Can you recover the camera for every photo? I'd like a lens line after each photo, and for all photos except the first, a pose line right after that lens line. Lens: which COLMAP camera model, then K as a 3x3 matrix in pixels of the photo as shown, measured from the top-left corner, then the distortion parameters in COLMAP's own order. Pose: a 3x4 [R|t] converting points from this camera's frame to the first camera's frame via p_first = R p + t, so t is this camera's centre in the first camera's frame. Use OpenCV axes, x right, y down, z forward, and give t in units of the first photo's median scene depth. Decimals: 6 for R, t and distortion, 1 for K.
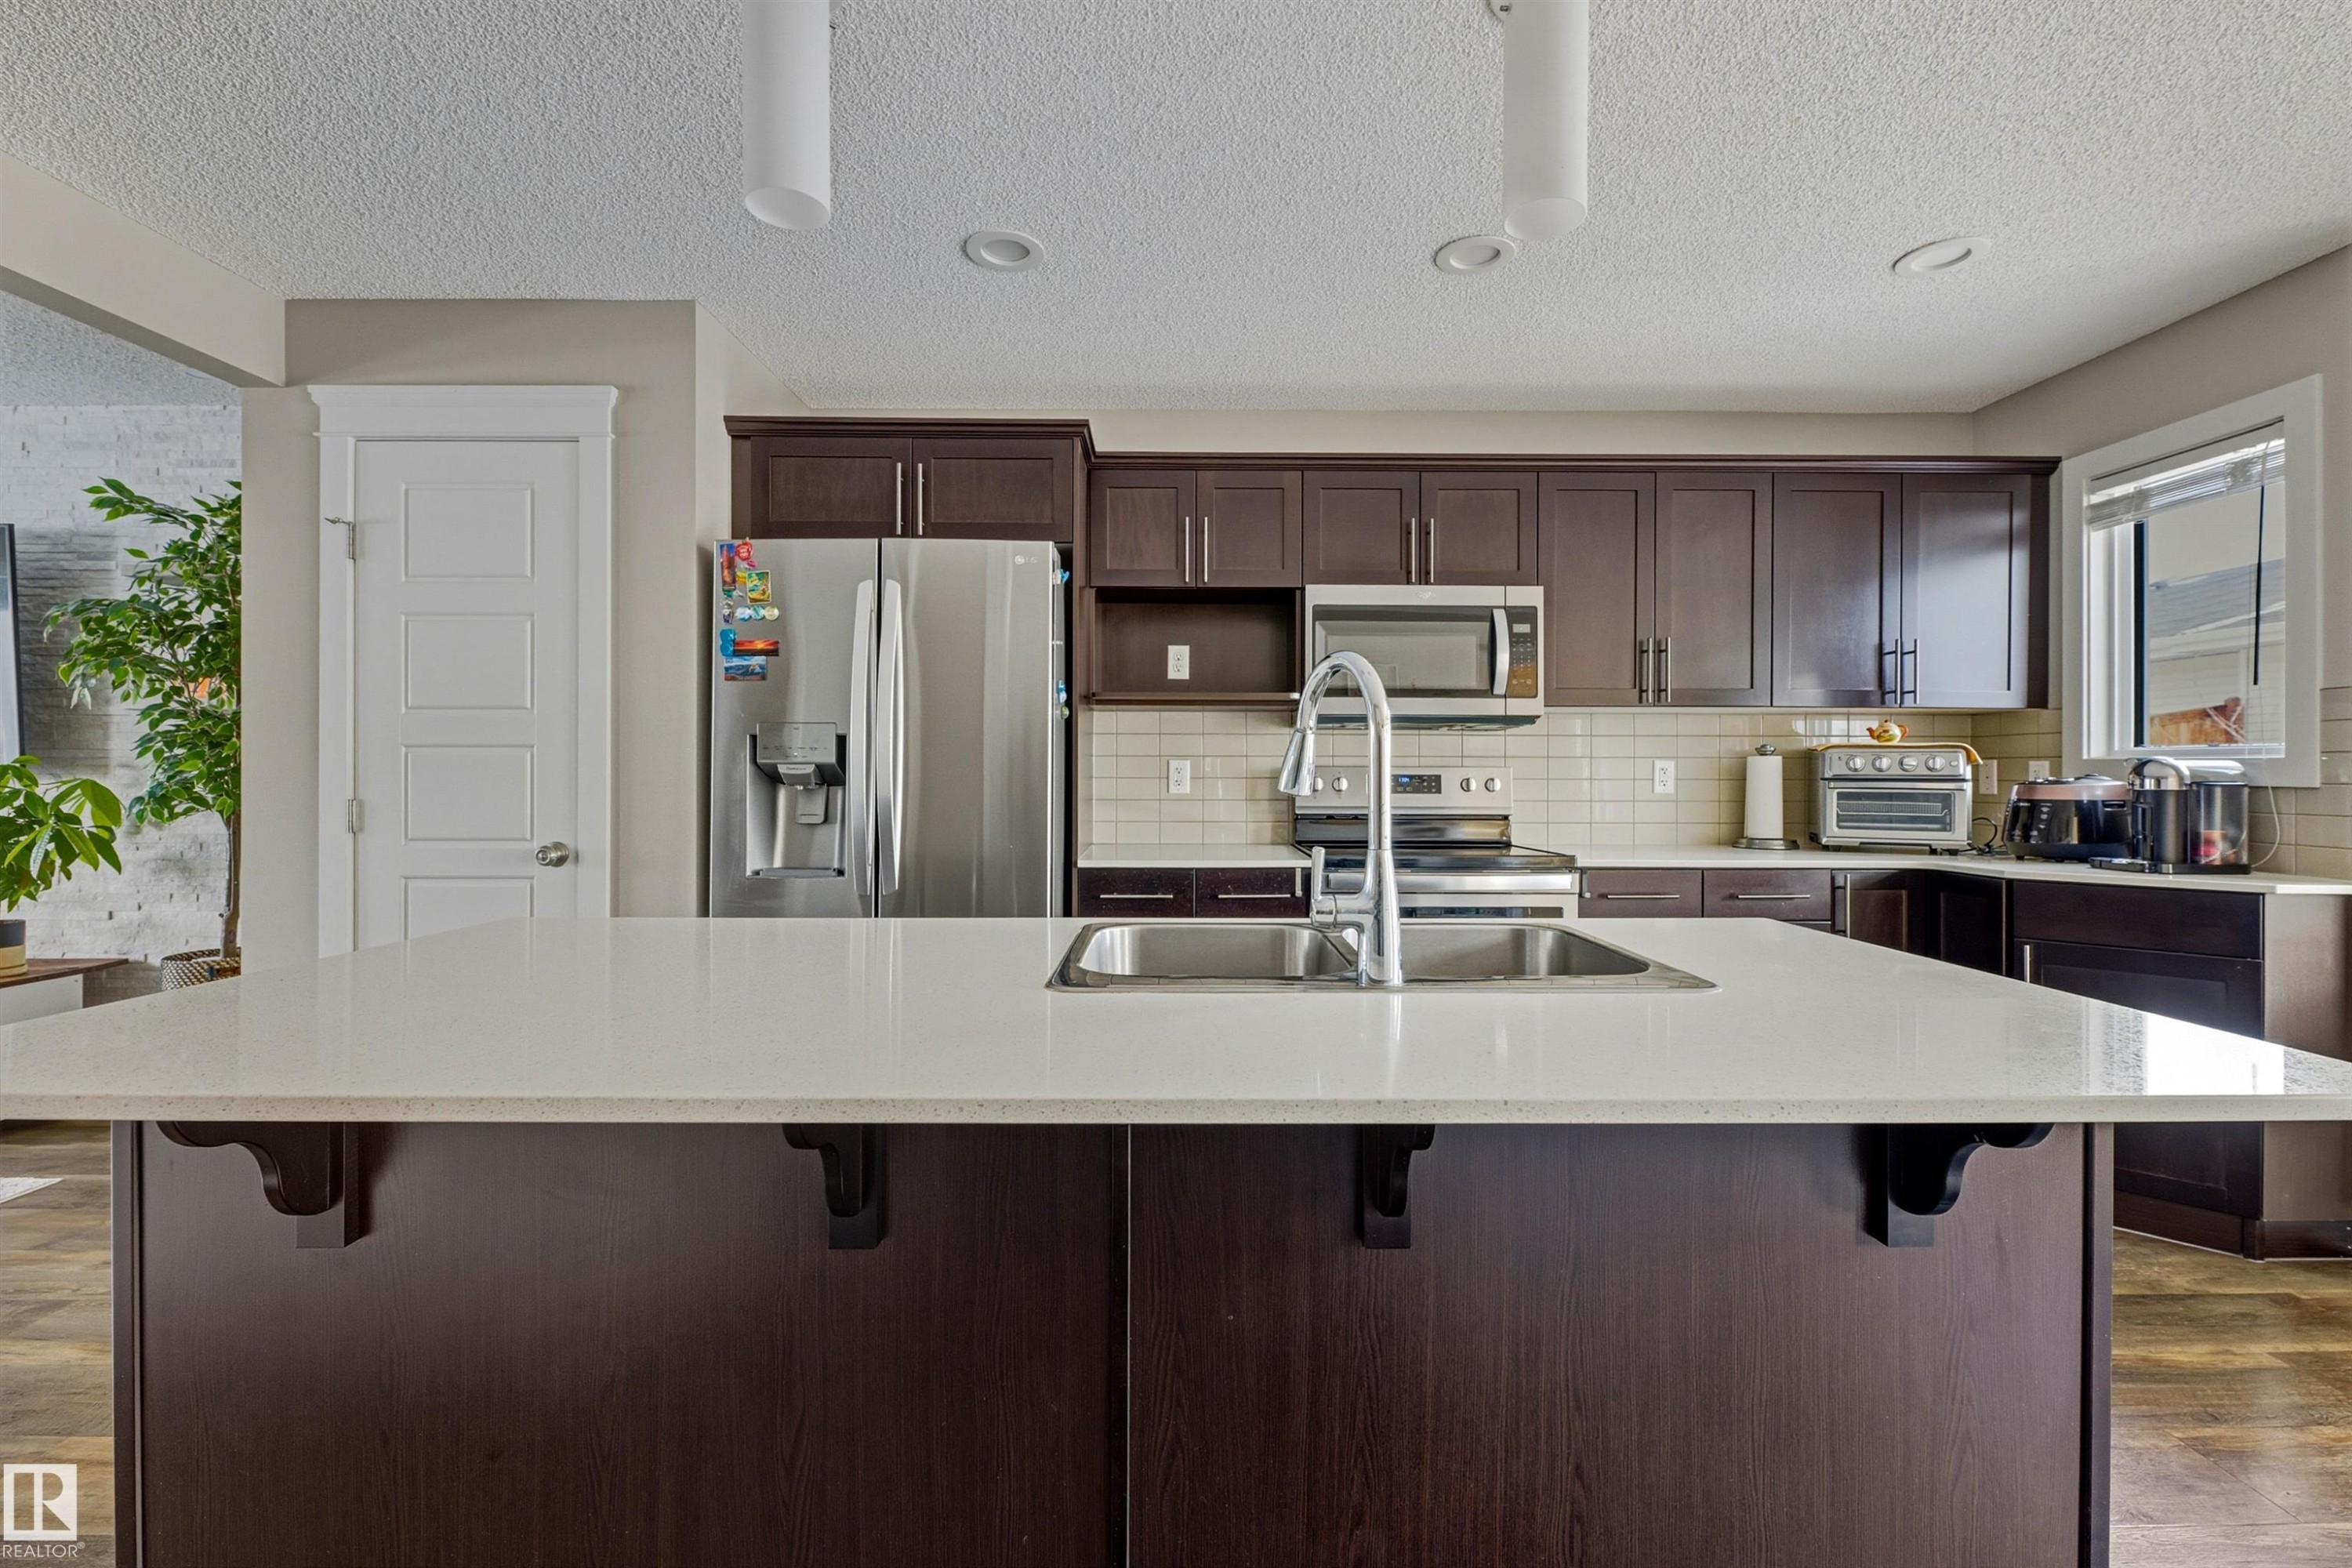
lens RADIAL K [[1007.4, 0, 1178.1], [0, 1007.4, 763.8], [0, 0, 1]] dist [-0.003266, -0.000452]
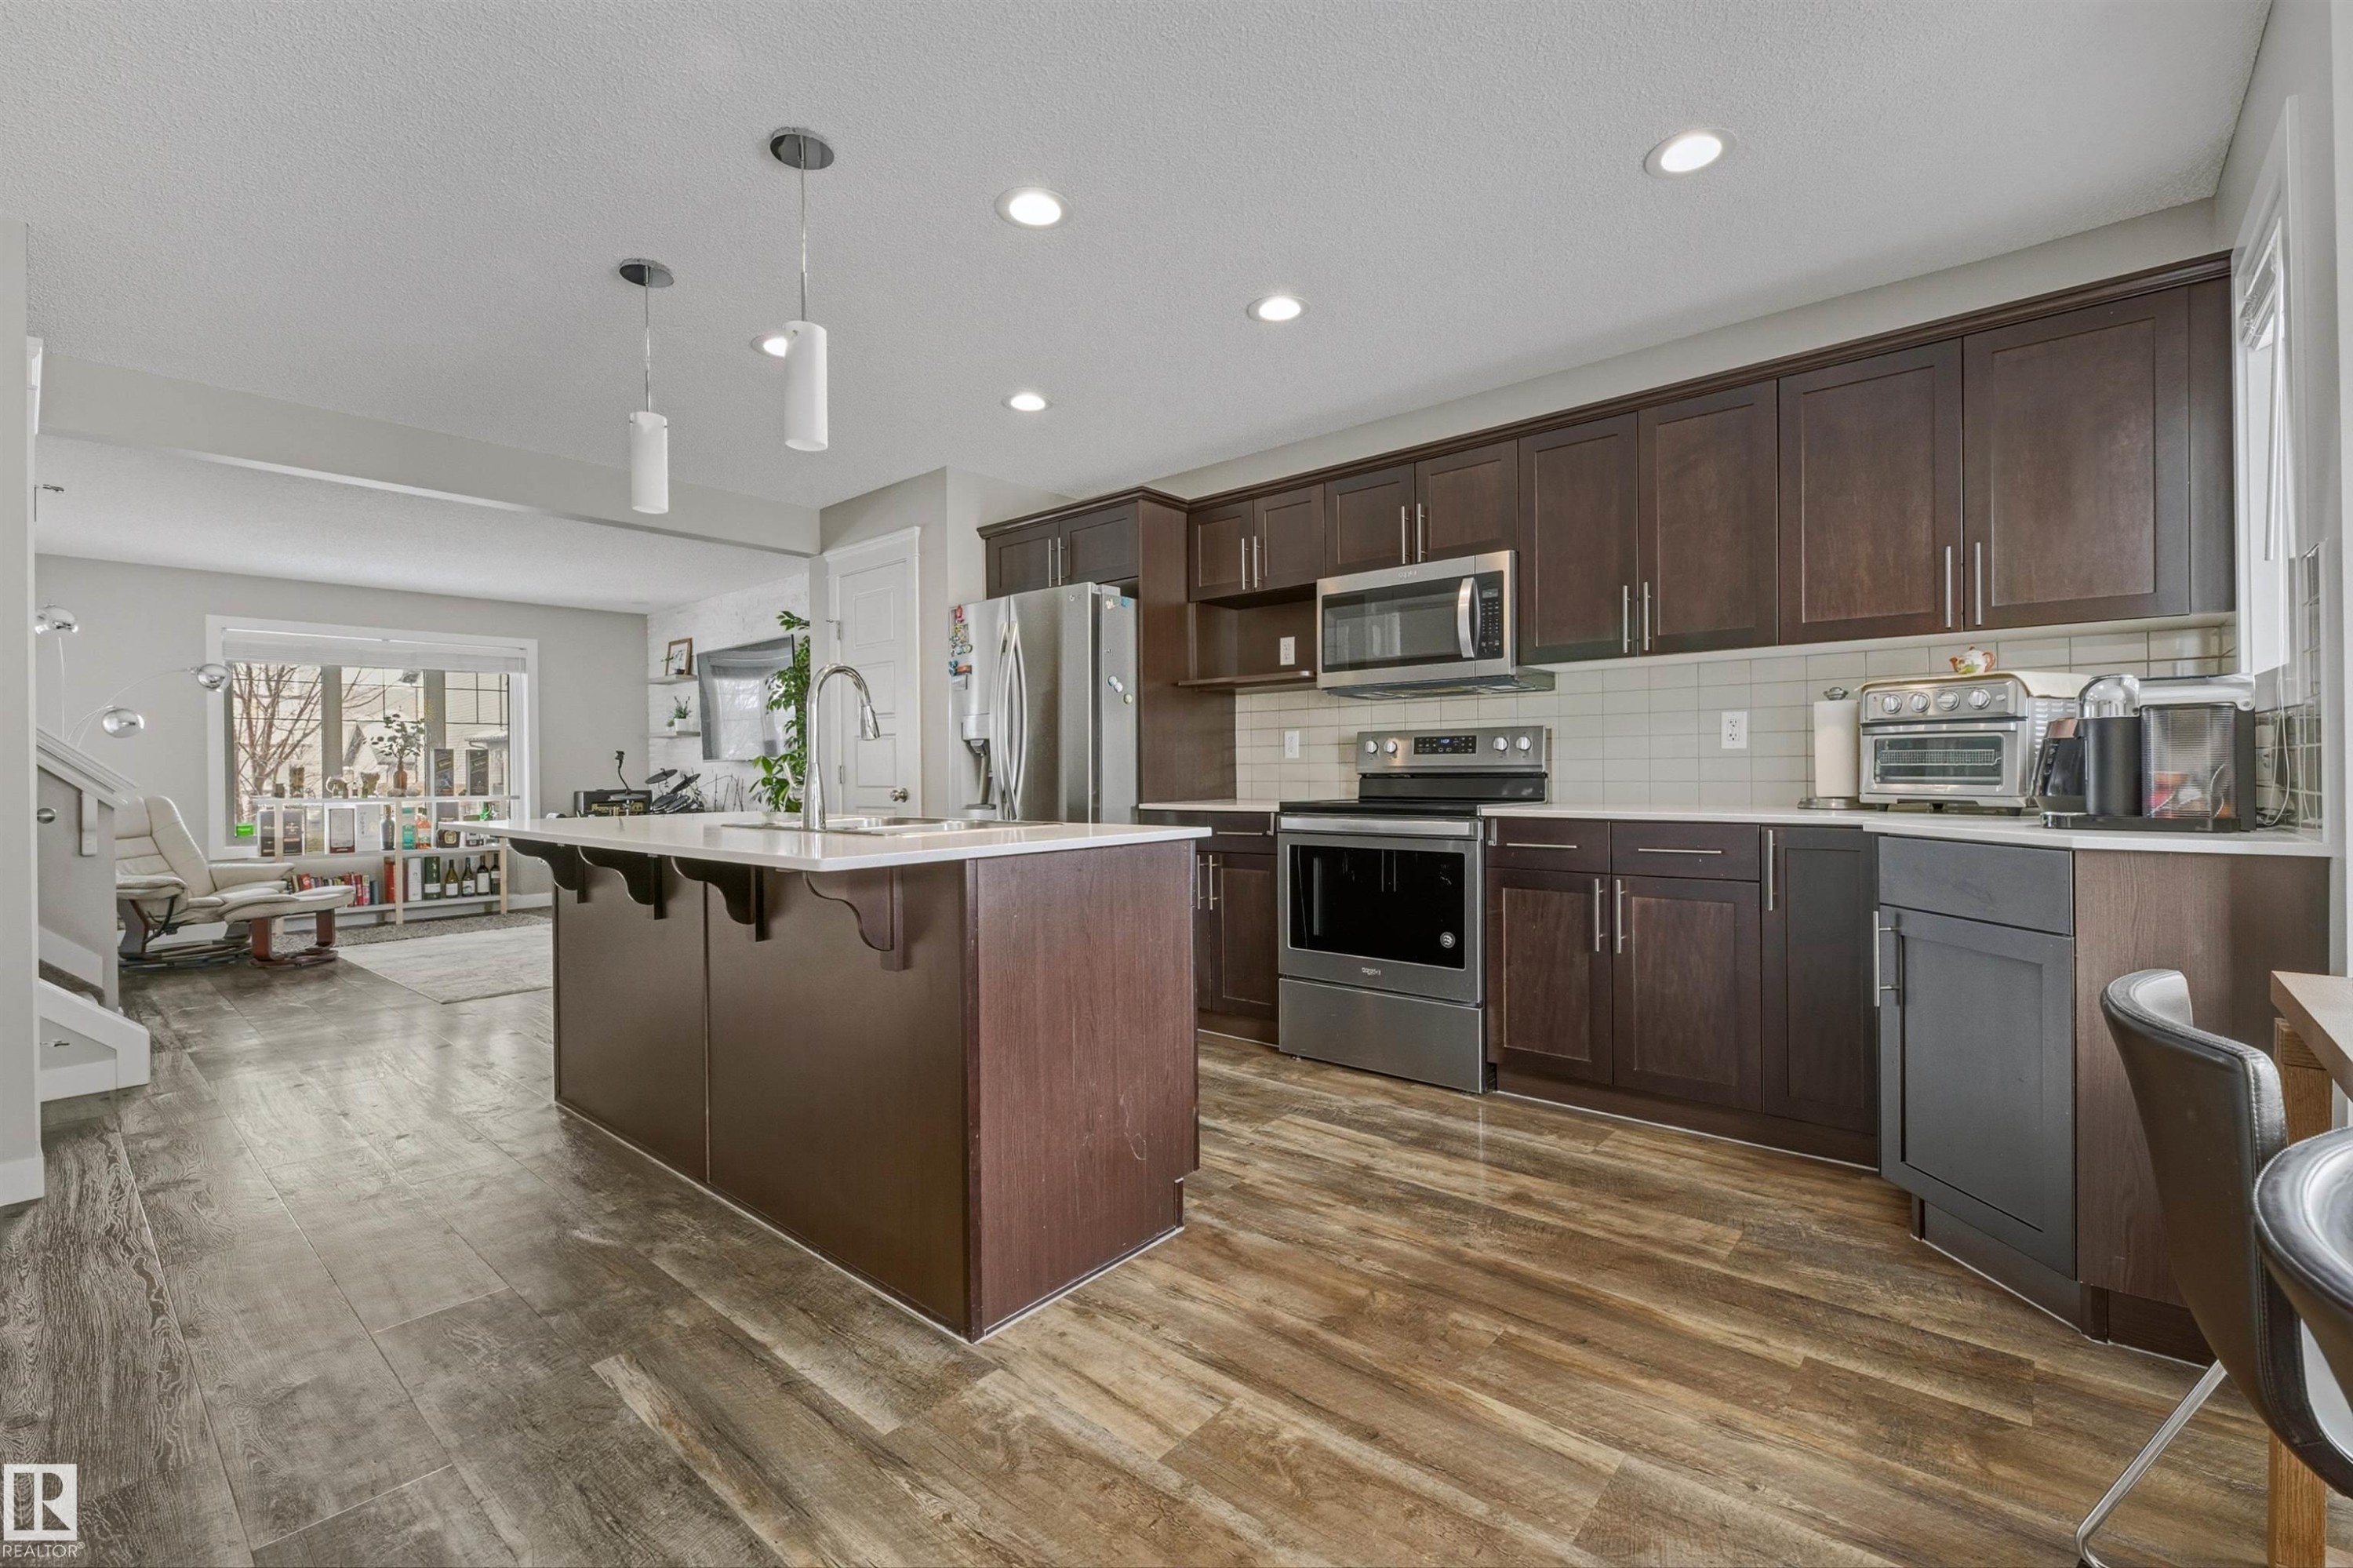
lens RADIAL K [[996.9, 0, 1181.1], [0, 996.9, 763.5], [0, 0, 1]] dist [-0.000172, -0.000271]
pose [[0.755031, -0.014950, -0.655519, 0.780380], [0.018024, 0.999835, -0.002042, 0.040328], [0.655442, -0.010273, 0.755176, -0.003961]]
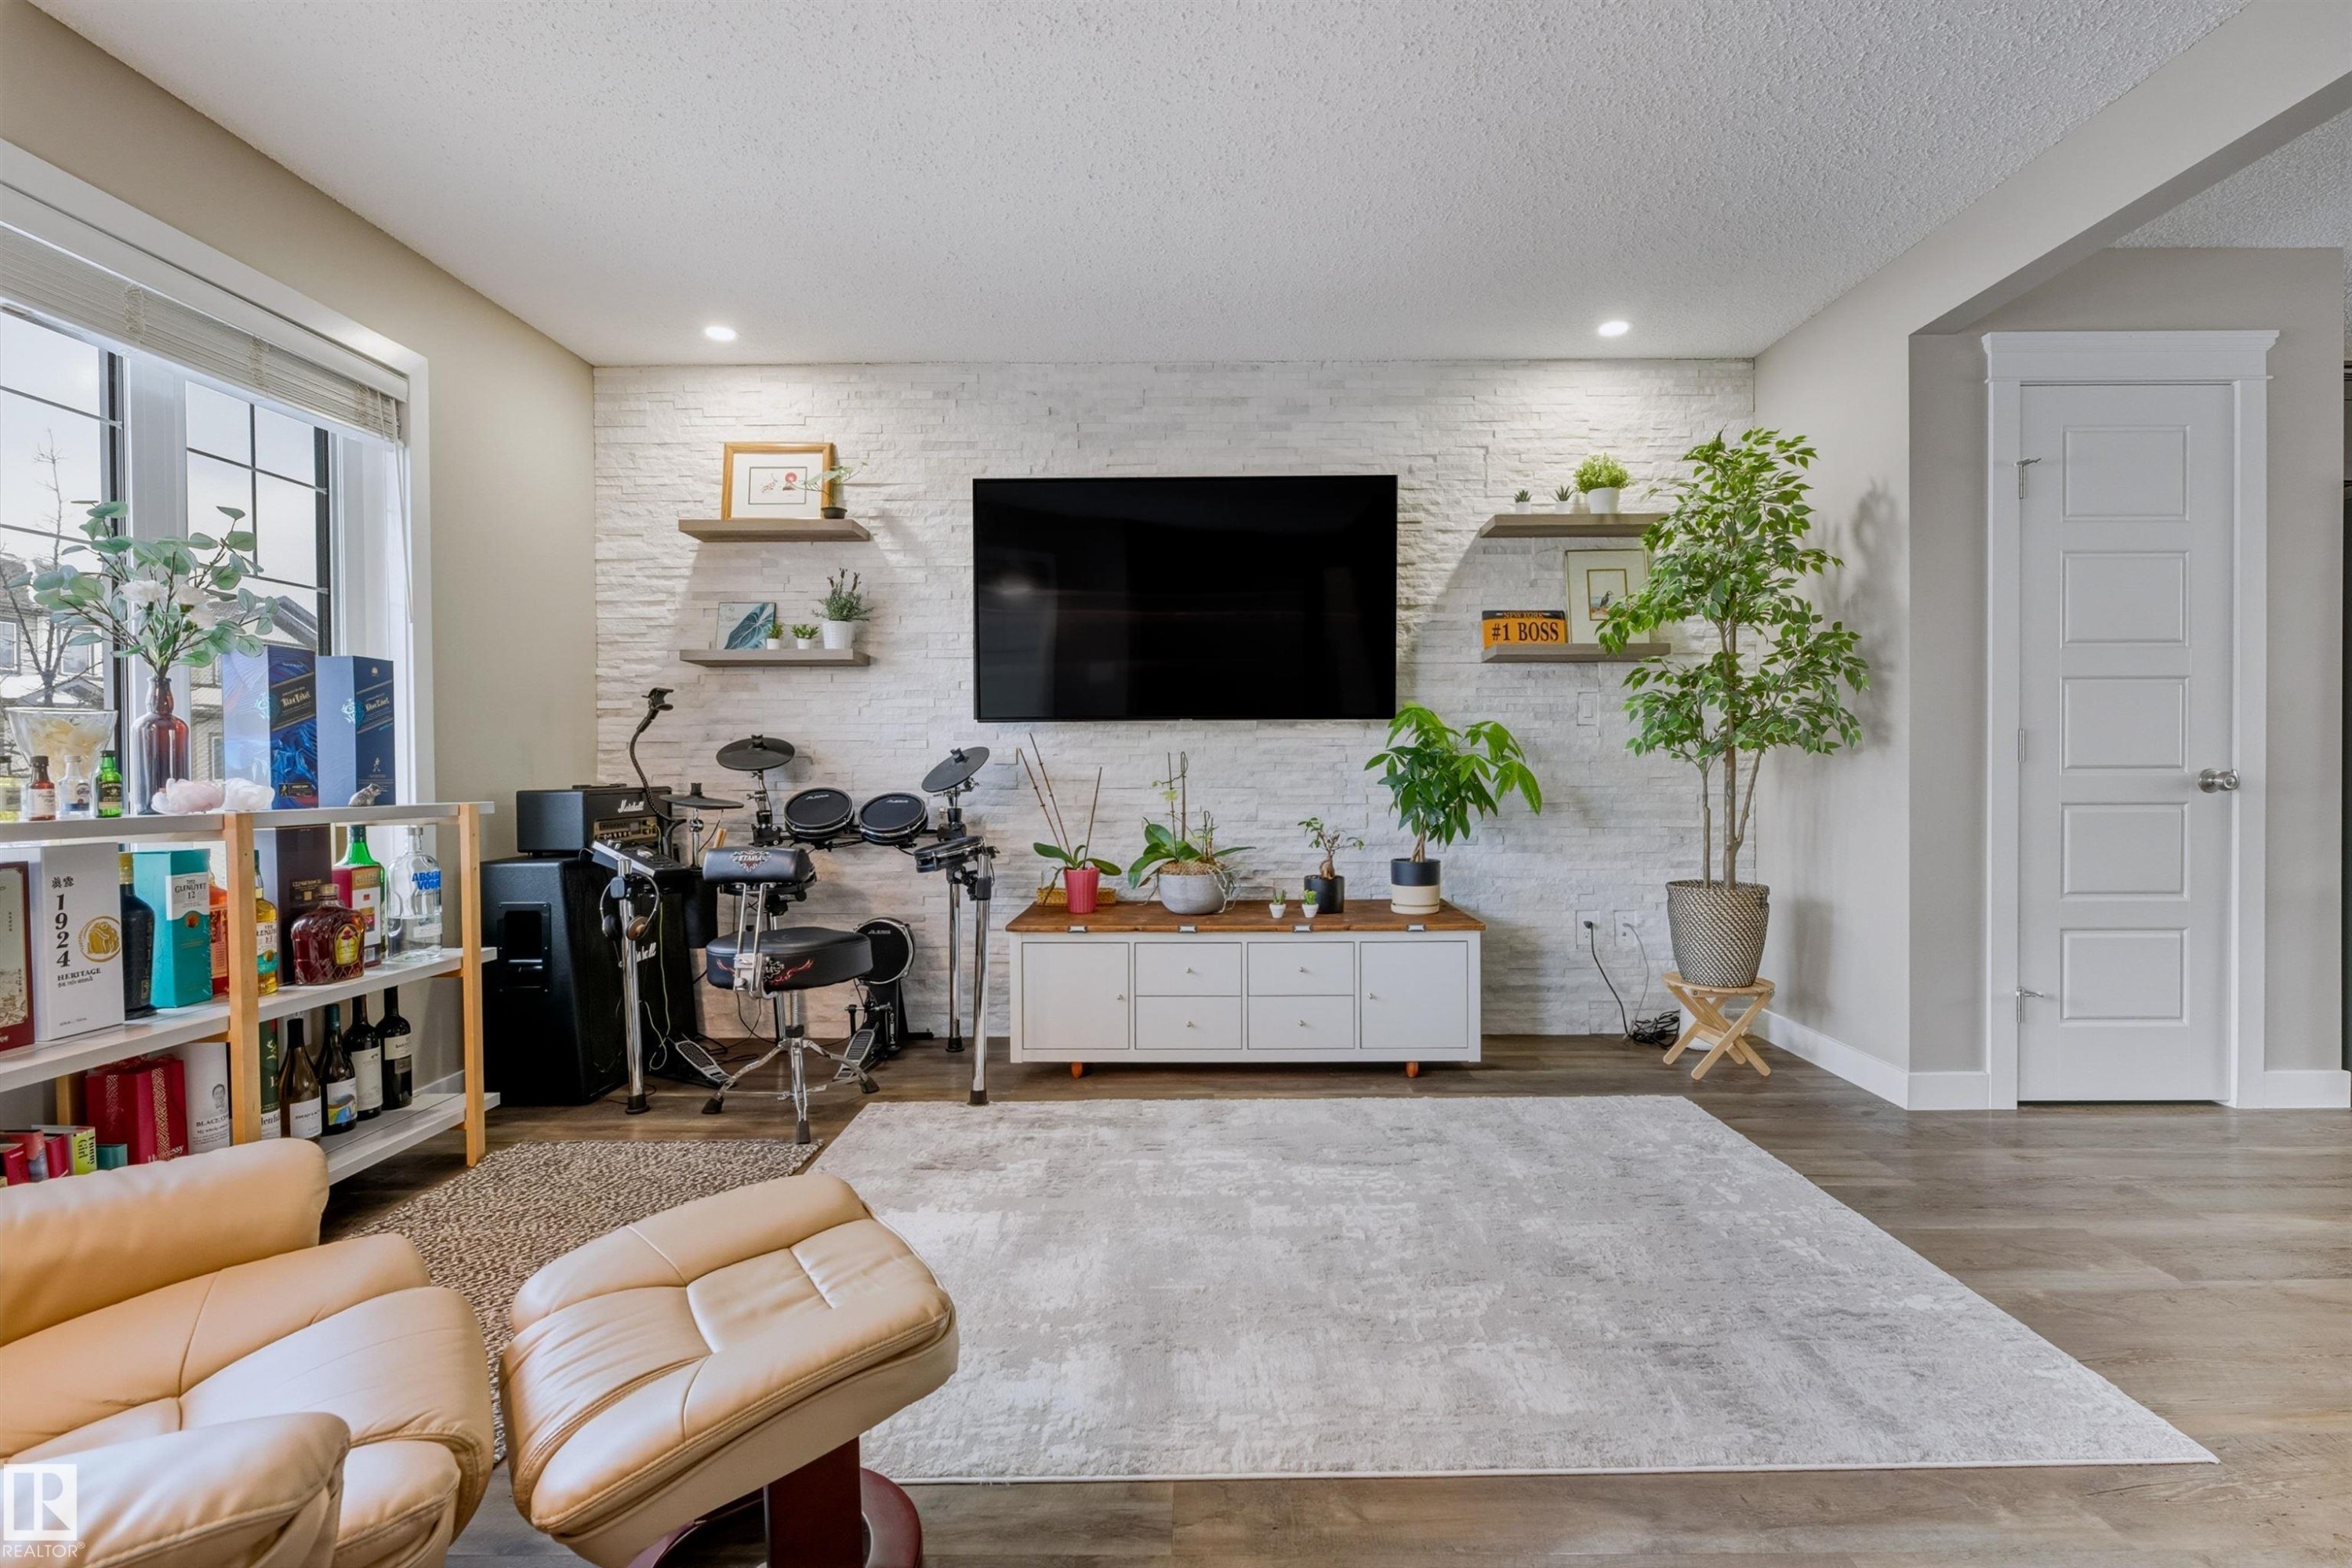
lens RADIAL K [[1046.7, 0, 1185.9], [0, 1046.7, 777.9], [0, 0, 1]] dist [0.001159, -0.000025]
pose [[0.999963, -0.005865, -0.006253, -1.413634], [0.005986, 0.999793, 0.019463, 0.050591], [0.006137, -0.019499, 0.999791, -0.086165]]
